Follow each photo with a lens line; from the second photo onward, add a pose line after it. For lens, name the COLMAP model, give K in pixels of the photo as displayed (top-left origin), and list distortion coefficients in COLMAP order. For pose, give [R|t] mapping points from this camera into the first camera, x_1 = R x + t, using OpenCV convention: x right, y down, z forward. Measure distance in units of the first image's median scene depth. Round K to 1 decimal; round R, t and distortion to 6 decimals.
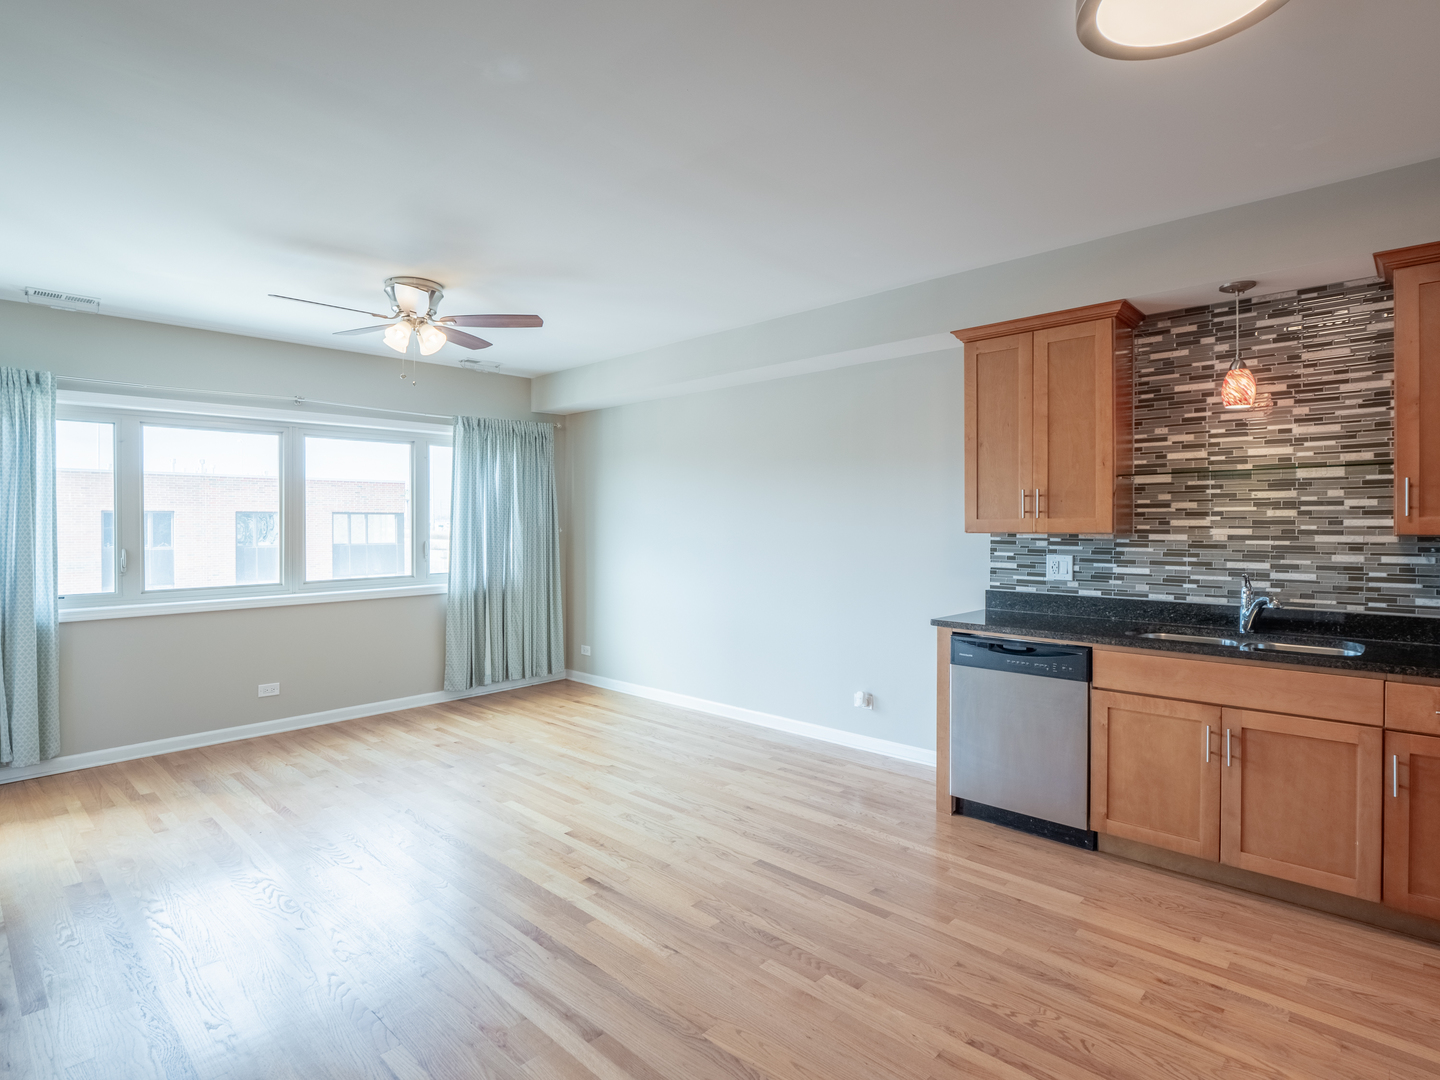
lens RADIAL K [[744.8, 0, 745.5], [0, 744.8, 528.7], [0, 0, 1]] dist [0.000941, -0.005136]
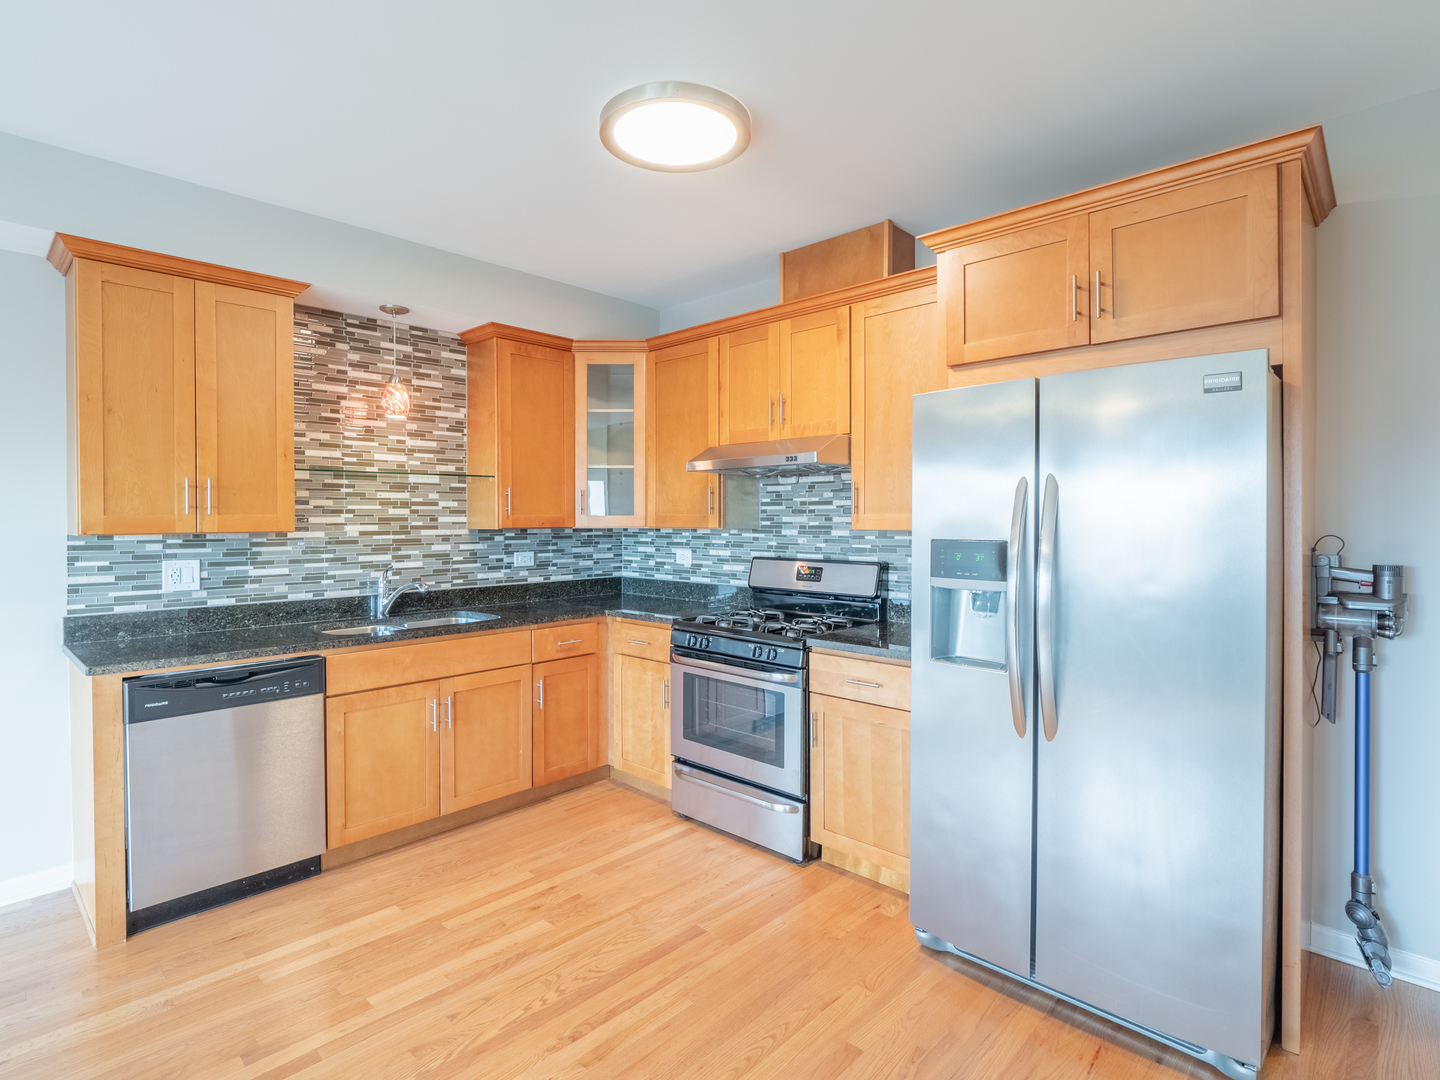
lens RADIAL K [[744.8, 0, 681.8], [0, 744.8, 524.2], [0, 0, 1]] dist [0.000941, -0.005136]
pose [[0.048250, -0.006854, 0.998812, -0.393383], [0.009793, 0.999932, 0.006388, -0.003794], [-0.998787, 0.009473, 0.048313, 0.458073]]
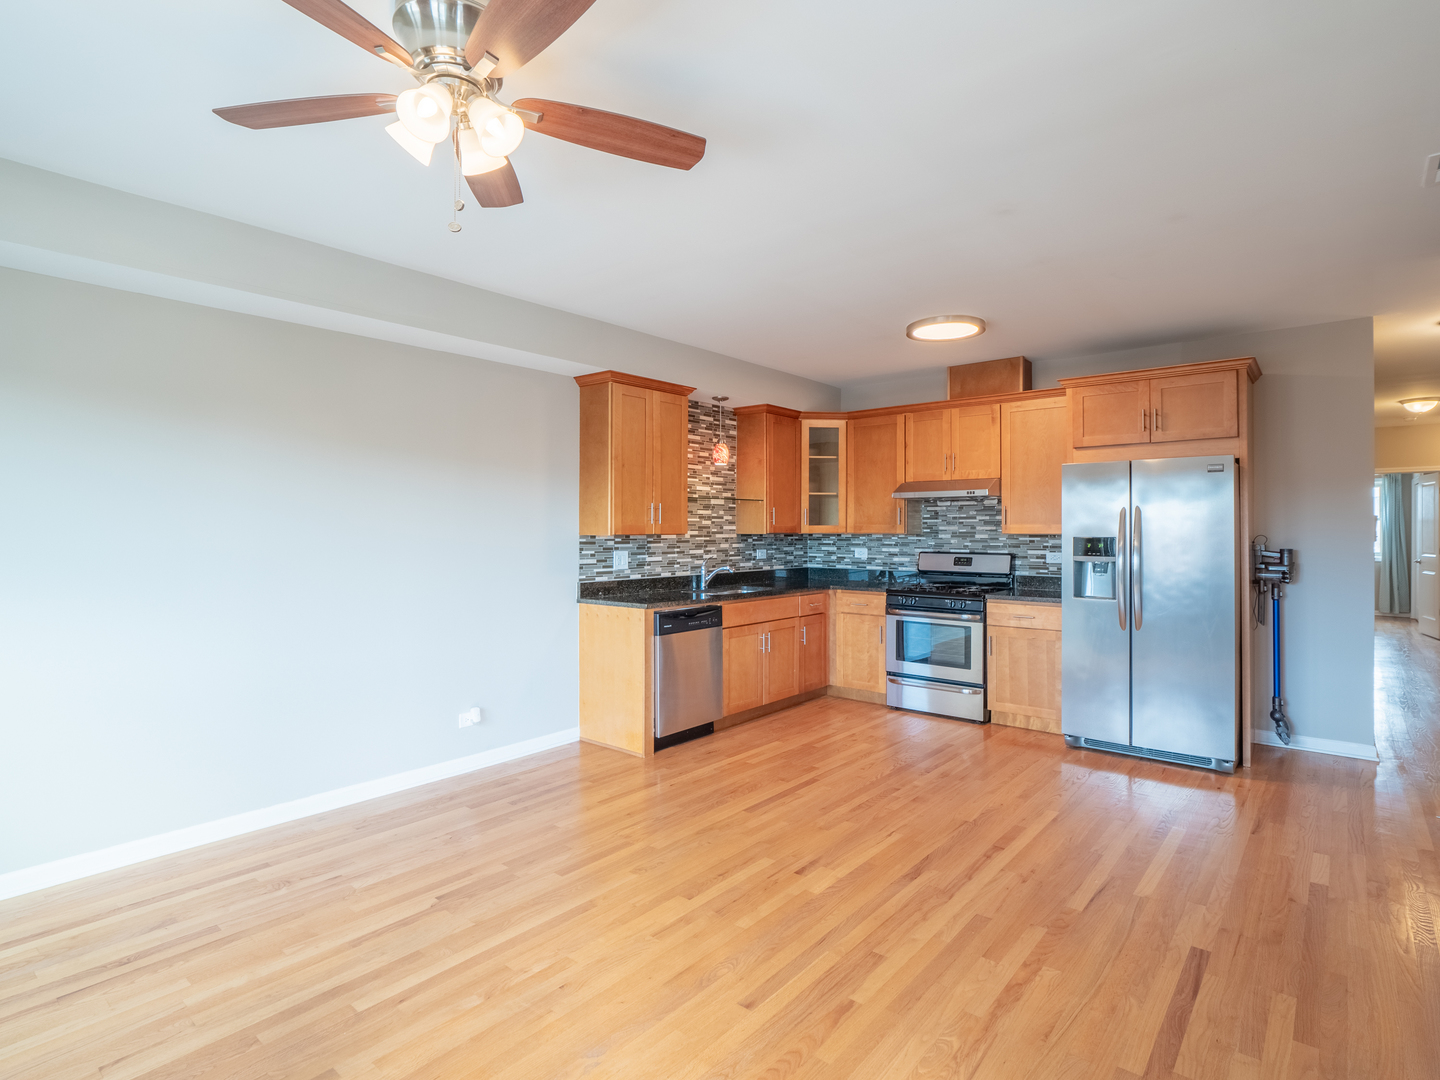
lens RADIAL K [[744.8, 0, 711.5], [0, 744.8, 523.3], [0, 0, 1]] dist [0.000941, -0.005136]
pose [[-0.031032, 0.010050, 0.999468, -1.034060], [0.007734, 0.999922, -0.009814, -0.000499], [-0.999488, 0.007426, -0.031108, 0.960019]]
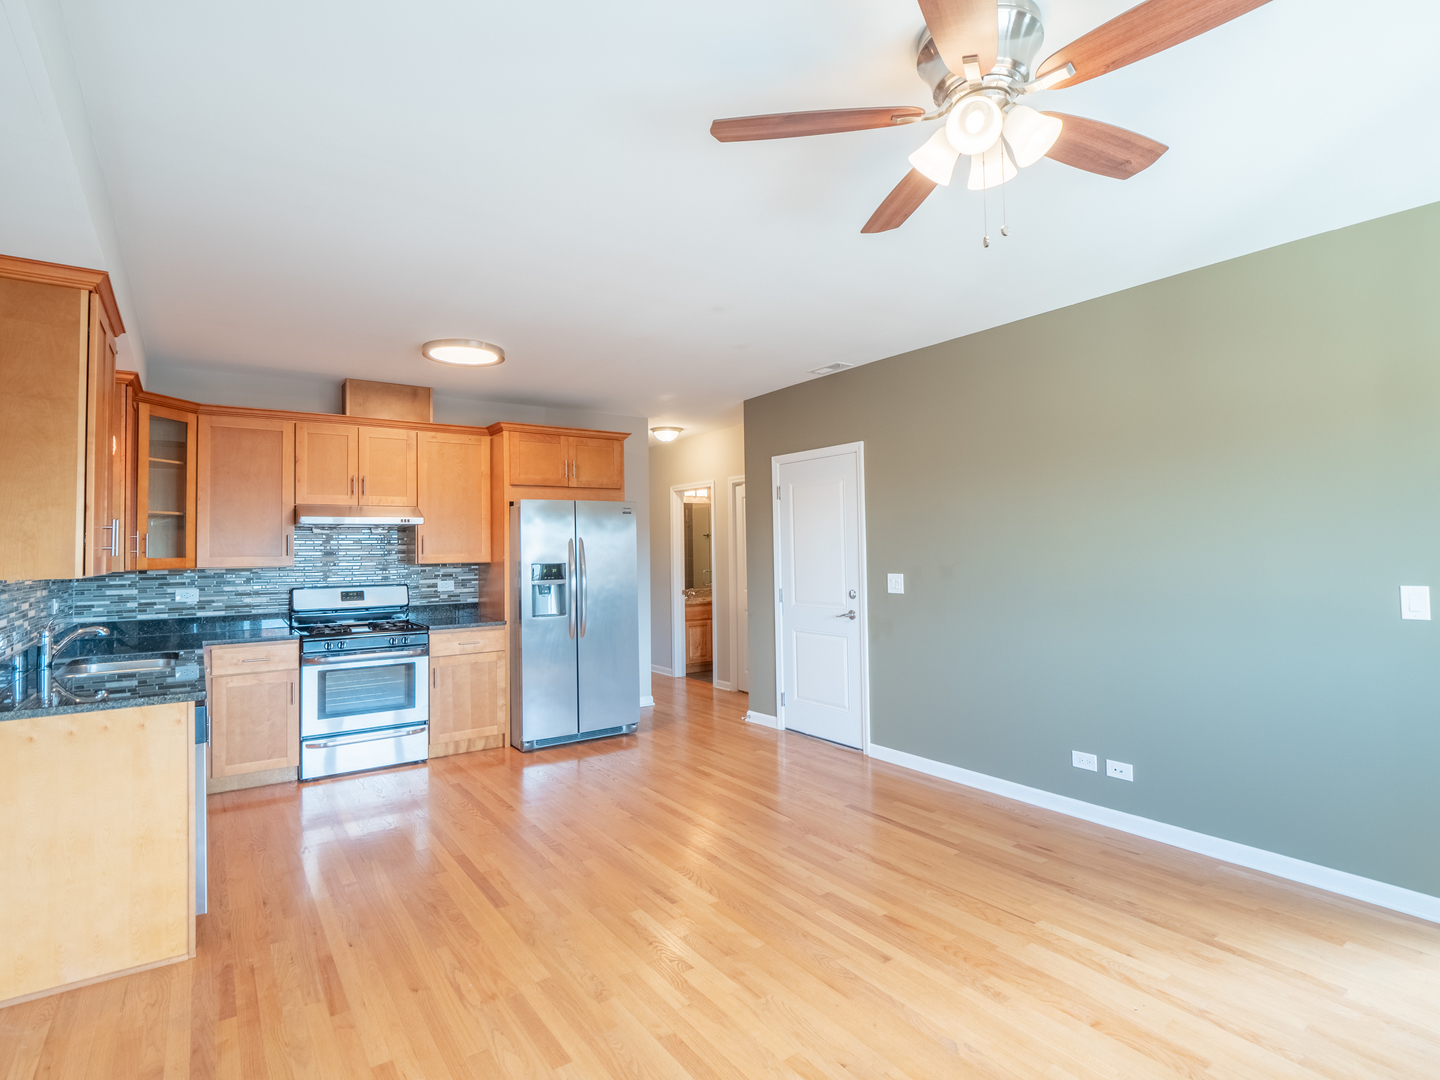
lens RADIAL K [[744.8, 0, 724.5], [0, 744.8, 527.2], [0, 0, 1]] dist [0.000941, -0.005136]
pose [[-0.974806, 0.025872, 0.221548, -0.432927], [0.020626, 0.999450, -0.025964, -0.011161], [-0.222098, -0.020740, -0.974804, 1.662876]]
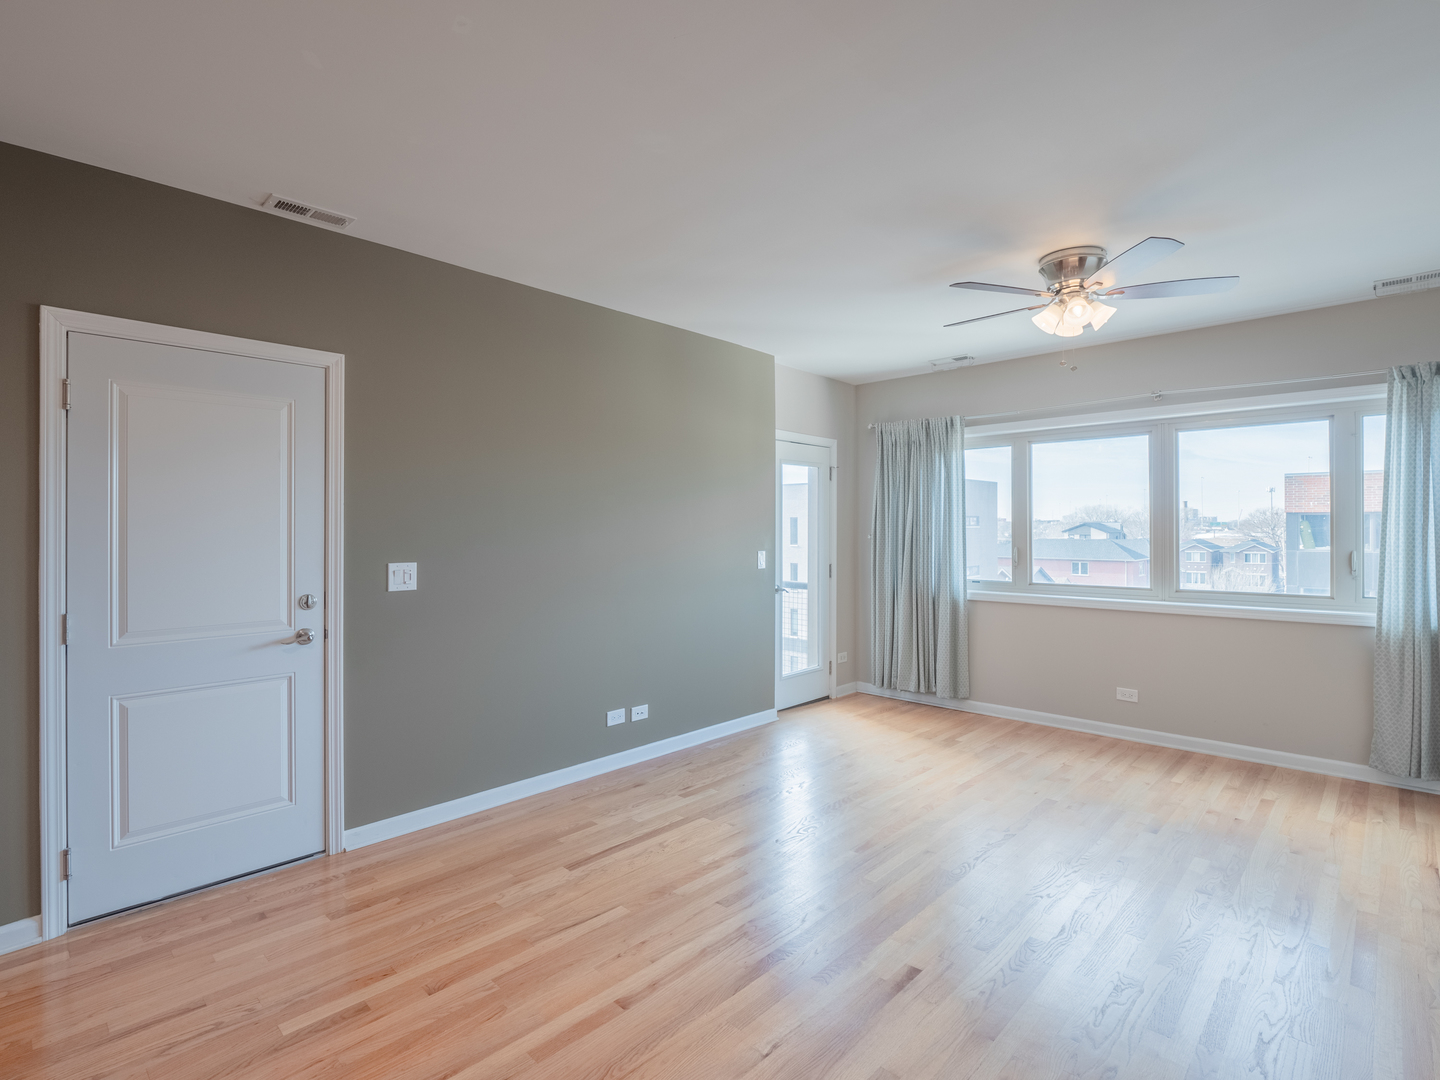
lens RADIAL K [[719.1, 0, 688.4], [0, 719.1, 524.6], [0, 0, 1]] dist [-0.014739, -0.001102]
pose [[-0.044978, -0.002868, -0.998984, 0.475784], [-0.006887, 0.999973, -0.002561, -0.003902], [0.998964, 0.006765, -0.044996, 0.657870]]
